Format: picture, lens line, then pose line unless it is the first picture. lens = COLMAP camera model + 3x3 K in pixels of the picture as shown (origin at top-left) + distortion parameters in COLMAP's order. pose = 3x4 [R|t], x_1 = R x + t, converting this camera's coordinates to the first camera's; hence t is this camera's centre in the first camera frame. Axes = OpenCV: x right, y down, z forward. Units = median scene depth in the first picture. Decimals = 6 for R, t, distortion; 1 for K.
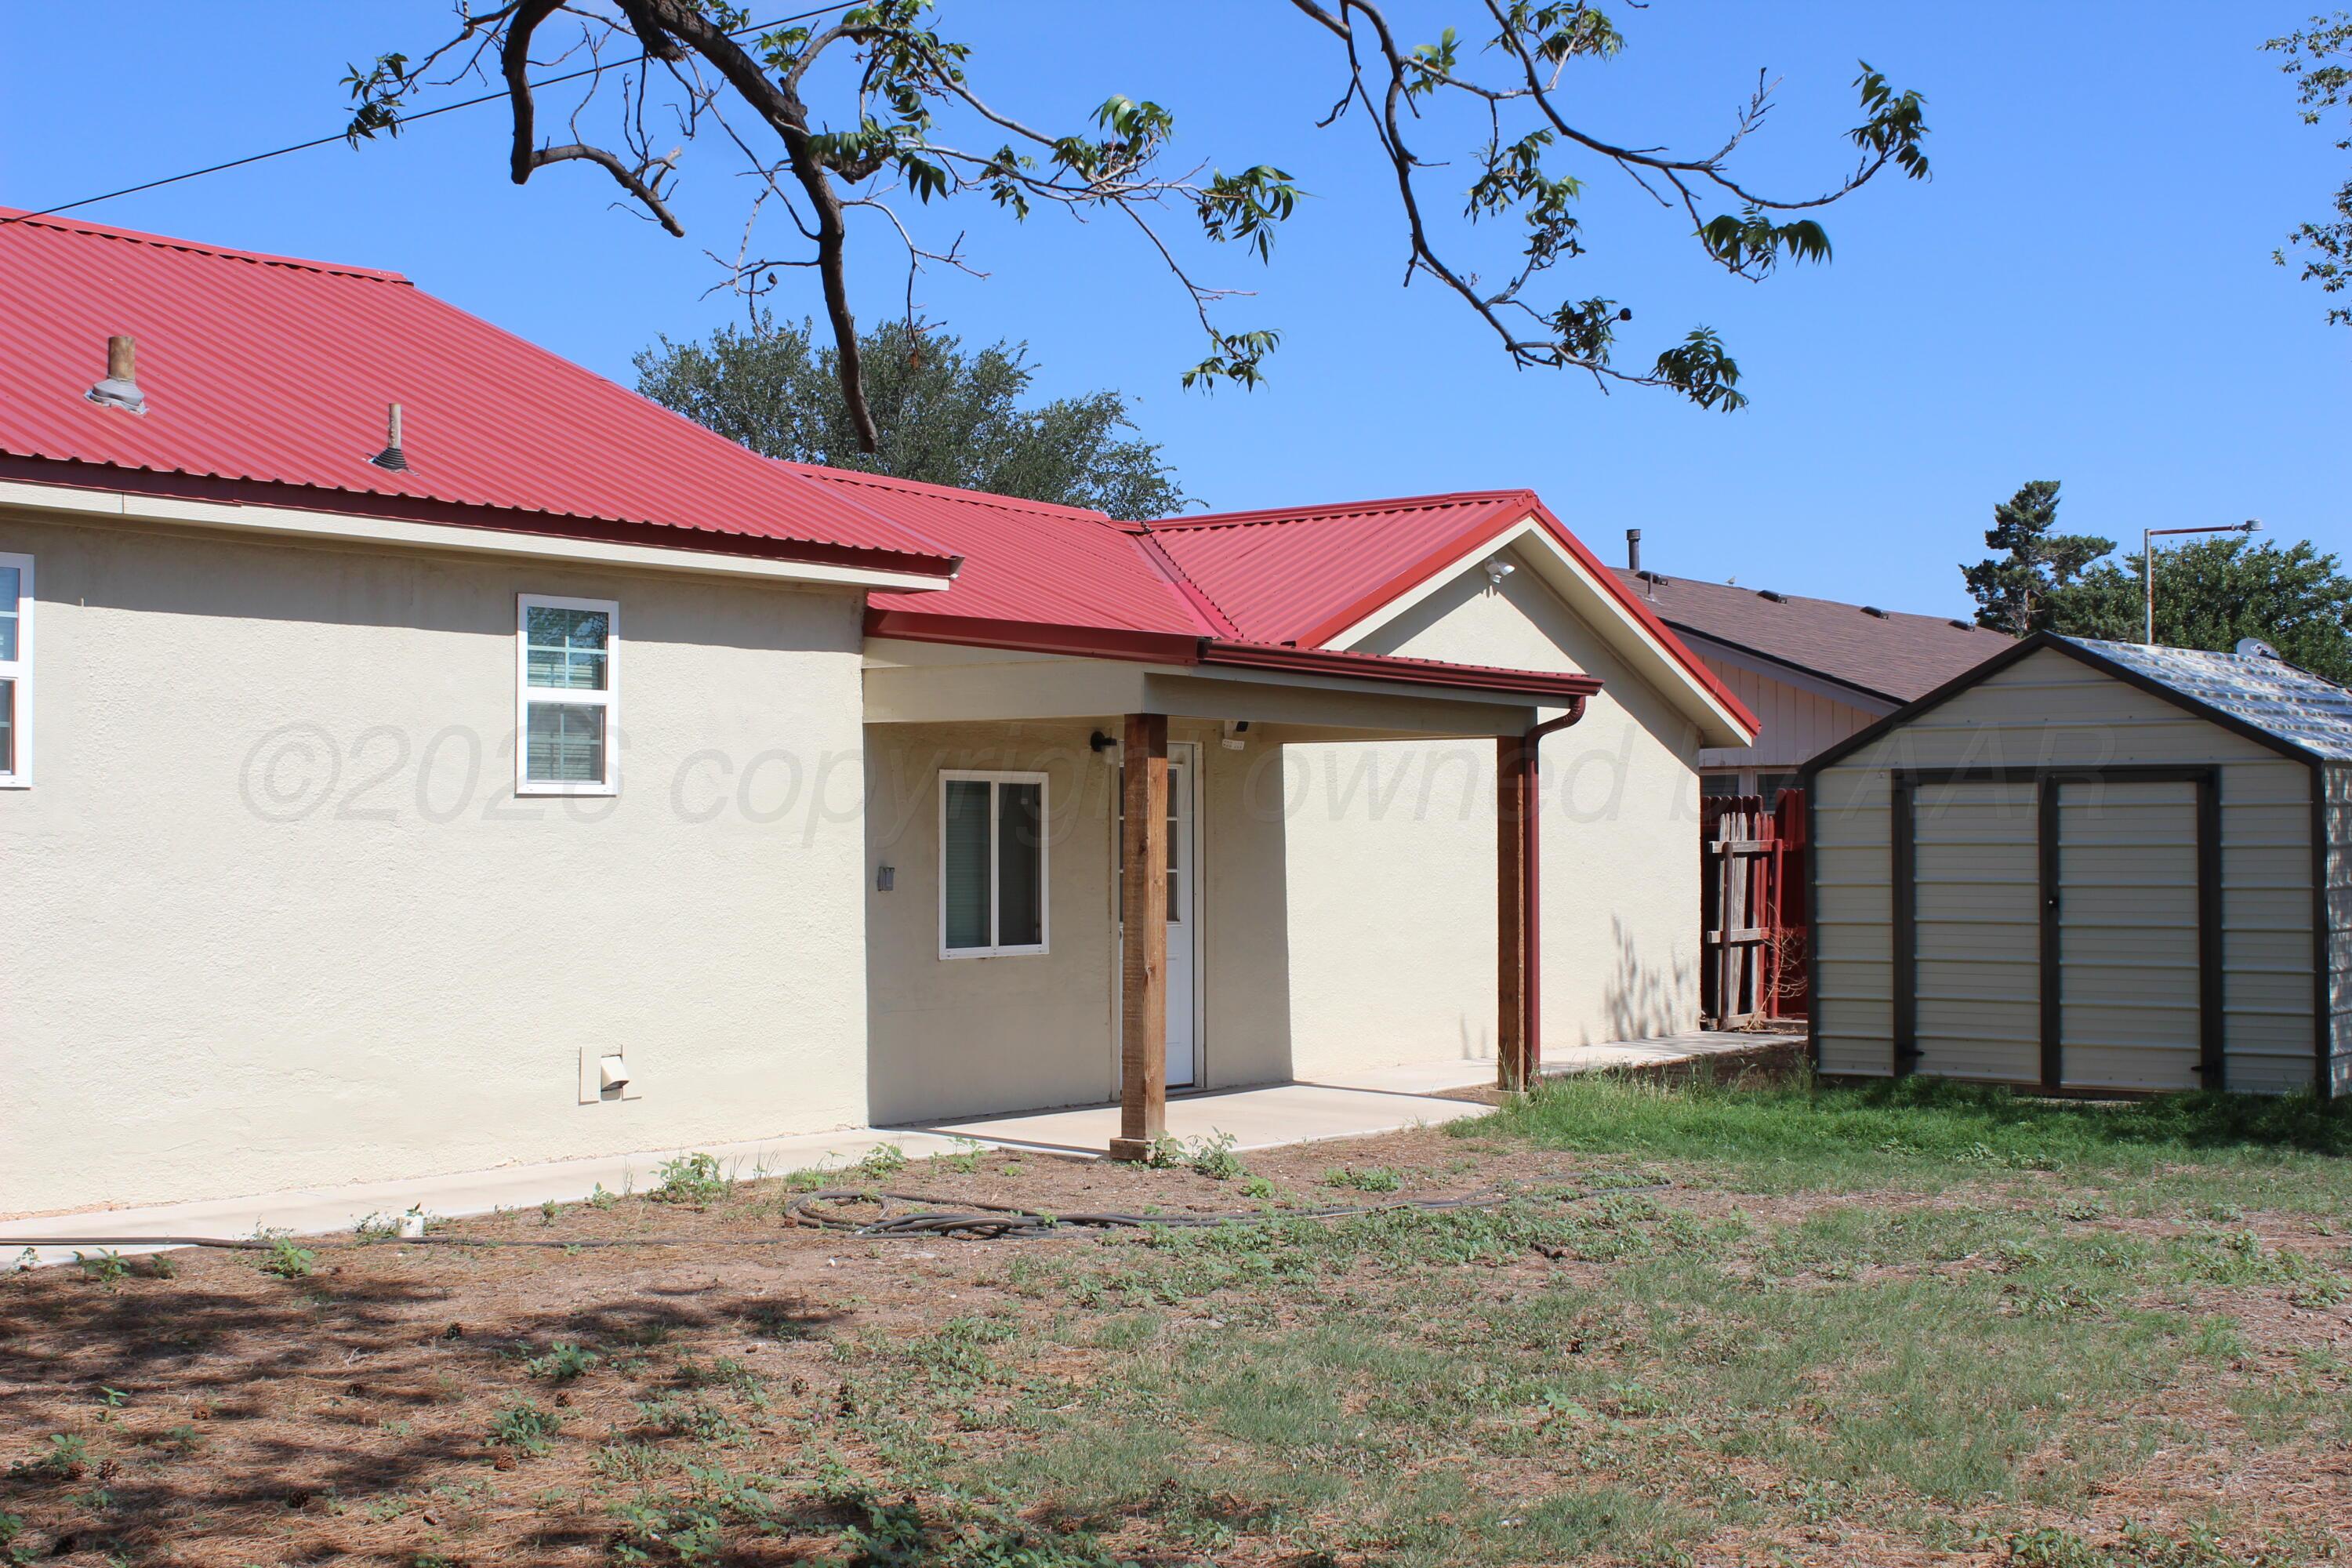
lens RADIAL K [[2896.6, 0, 1176.0], [0, 2896.6, 784.0], [0, 0, 1]] dist [-0.079800, 0.101594]
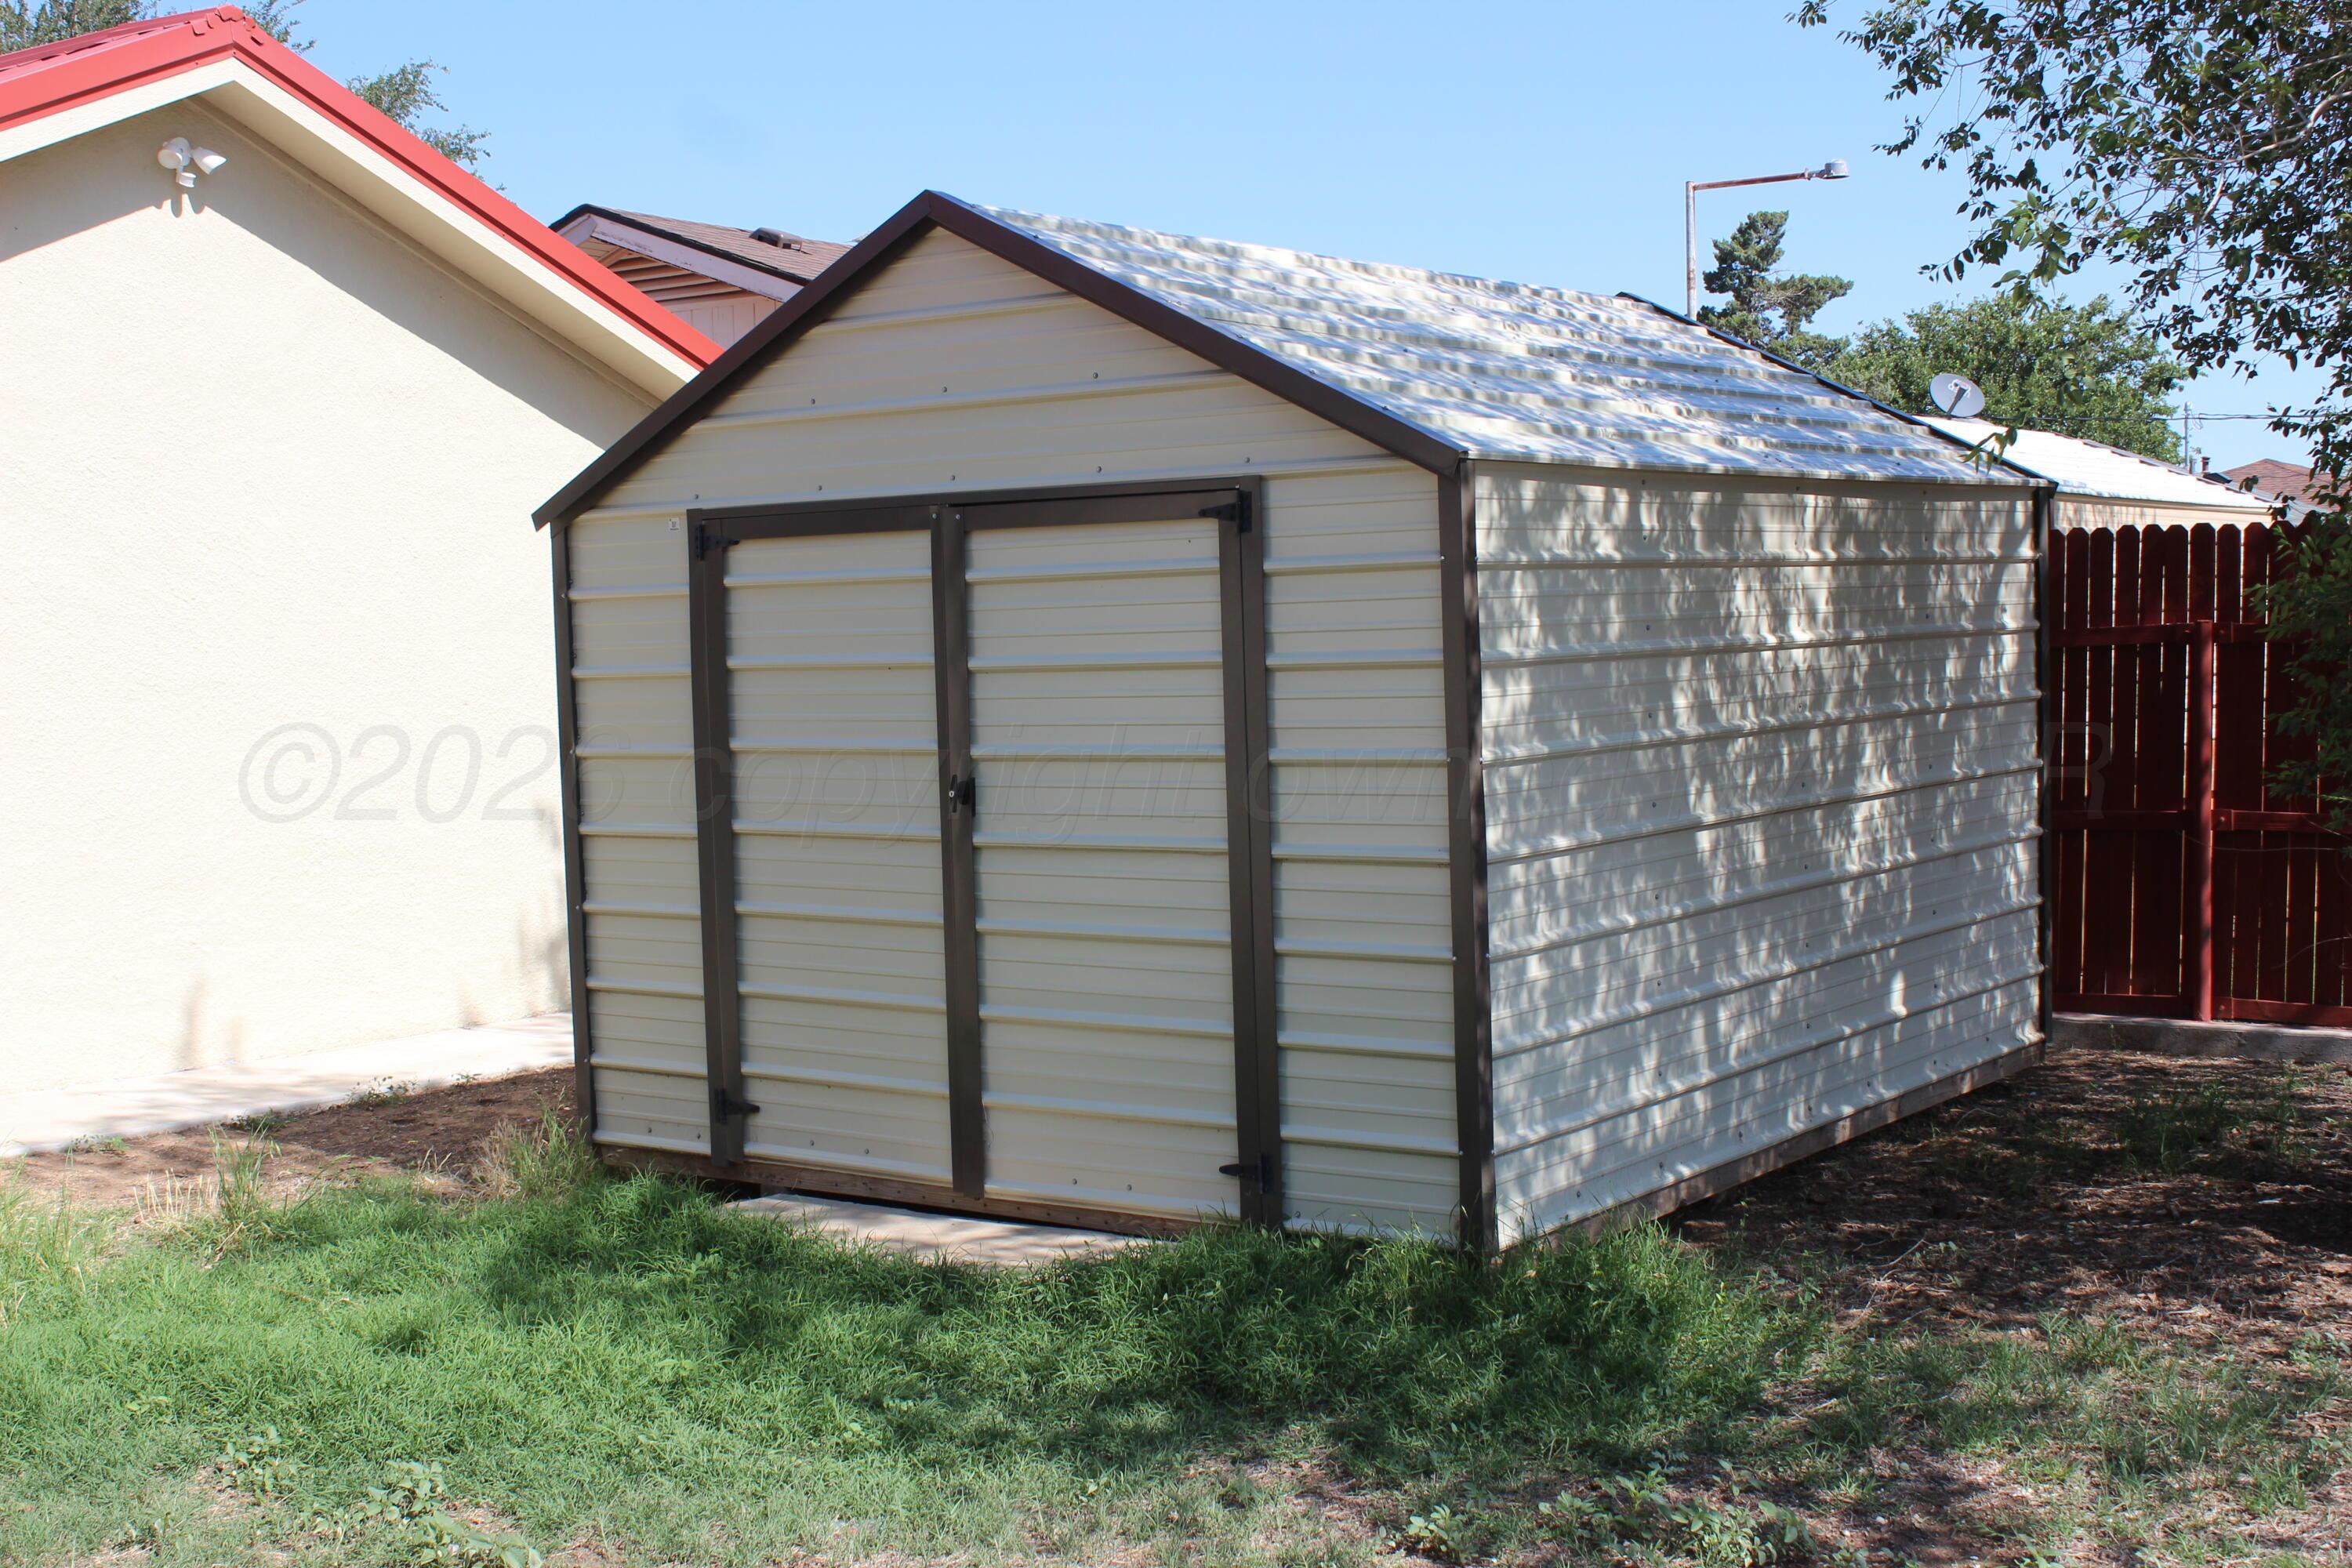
lens RADIAL K [[2896.6, 0, 1176.0], [0, 2896.6, 784.0], [0, 0, 1]] dist [-0.079800, 0.101594]
pose [[0.998832, -0.021688, 0.043171, 0.308621], [0.018720, 0.997510, 0.067999, 0.008945], [-0.044538, -0.067112, 0.996751, 0.525928]]
